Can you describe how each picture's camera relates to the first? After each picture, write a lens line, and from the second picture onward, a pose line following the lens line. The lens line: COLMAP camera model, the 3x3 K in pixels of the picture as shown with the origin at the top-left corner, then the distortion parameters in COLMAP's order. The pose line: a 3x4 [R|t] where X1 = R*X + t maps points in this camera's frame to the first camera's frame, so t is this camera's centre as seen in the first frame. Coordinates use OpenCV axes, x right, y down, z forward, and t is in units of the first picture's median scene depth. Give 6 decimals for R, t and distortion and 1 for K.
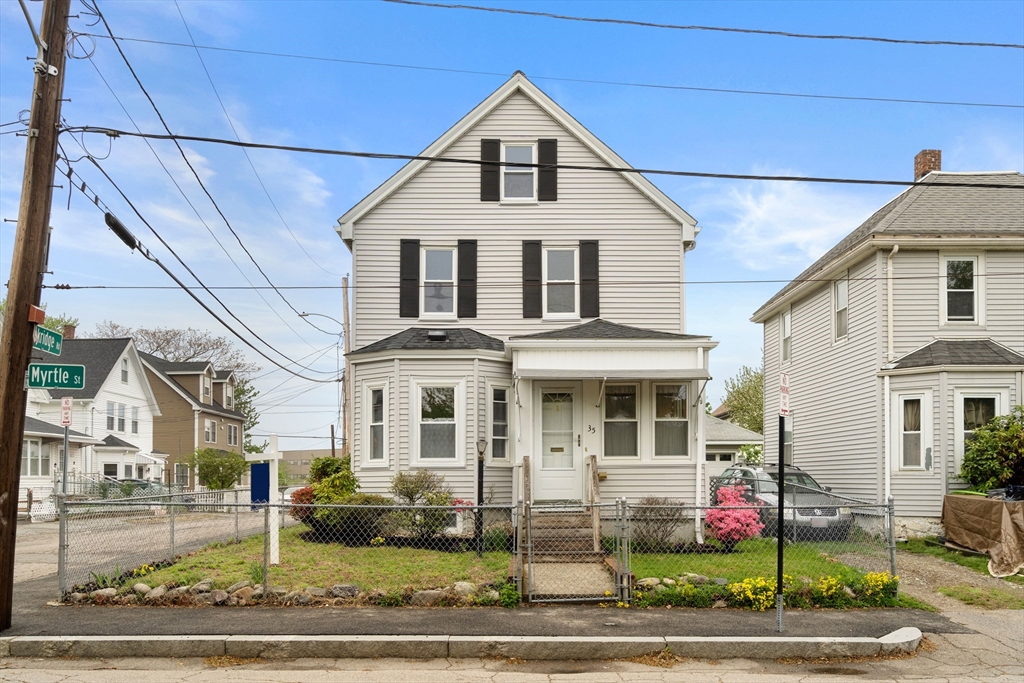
lens RADIAL K [[784.6, 0, 511.5], [0, 784.6, 333.2], [0, 0, 1]] dist [0.002672, 0.003723]
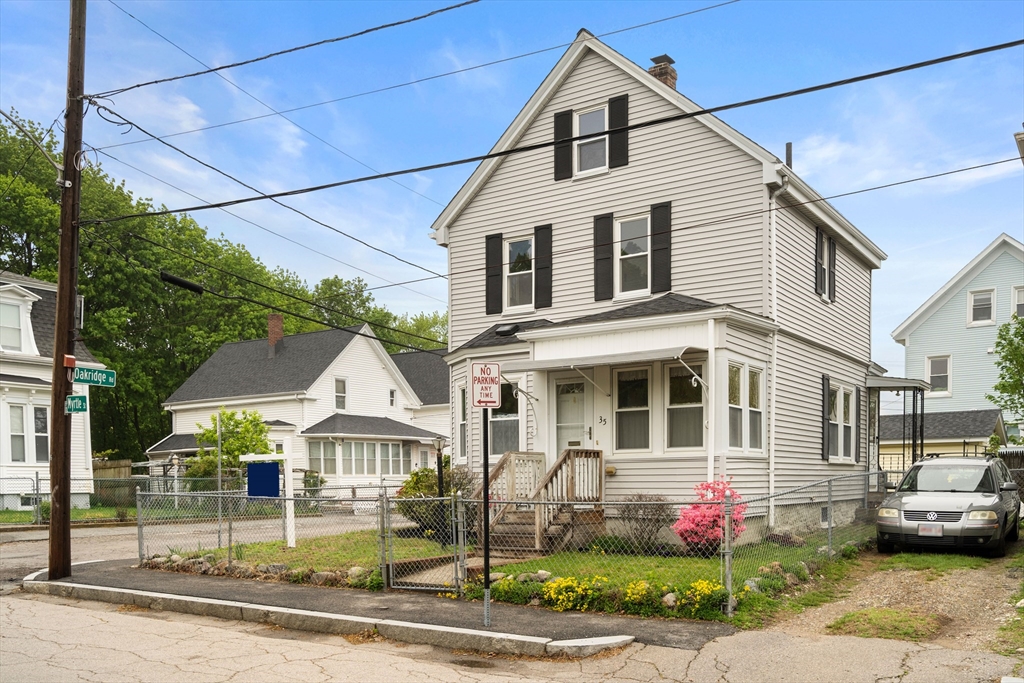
lens RADIAL K [[935.4, 0, 512.8], [0, 935.4, 347.8], [0, 0, 1]] dist [-0.002972, 0.000000]
pose [[0.815234, -0.083213, -0.573122, 0.594049], [0.109147, 0.993965, 0.010940, 0.012893], [0.568753, -0.071474, 0.819397, 0.044306]]
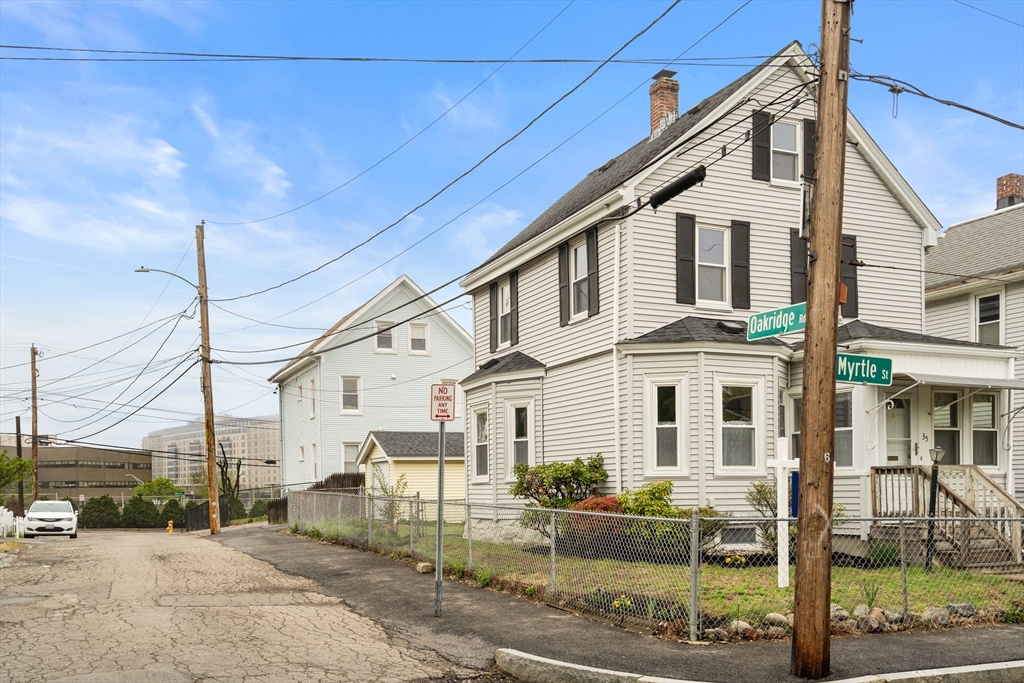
lens RADIAL K [[935.4, 0, 520.1], [0, 935.4, 333.1], [0, 0, 1]] dist [-0.002972, 0.000000]
pose [[0.929629, 0.059095, 0.363726, -0.712449], [-0.065710, 0.997822, 0.005828, 0.018899], [-0.362590, -0.029318, 0.931488, 0.108059]]
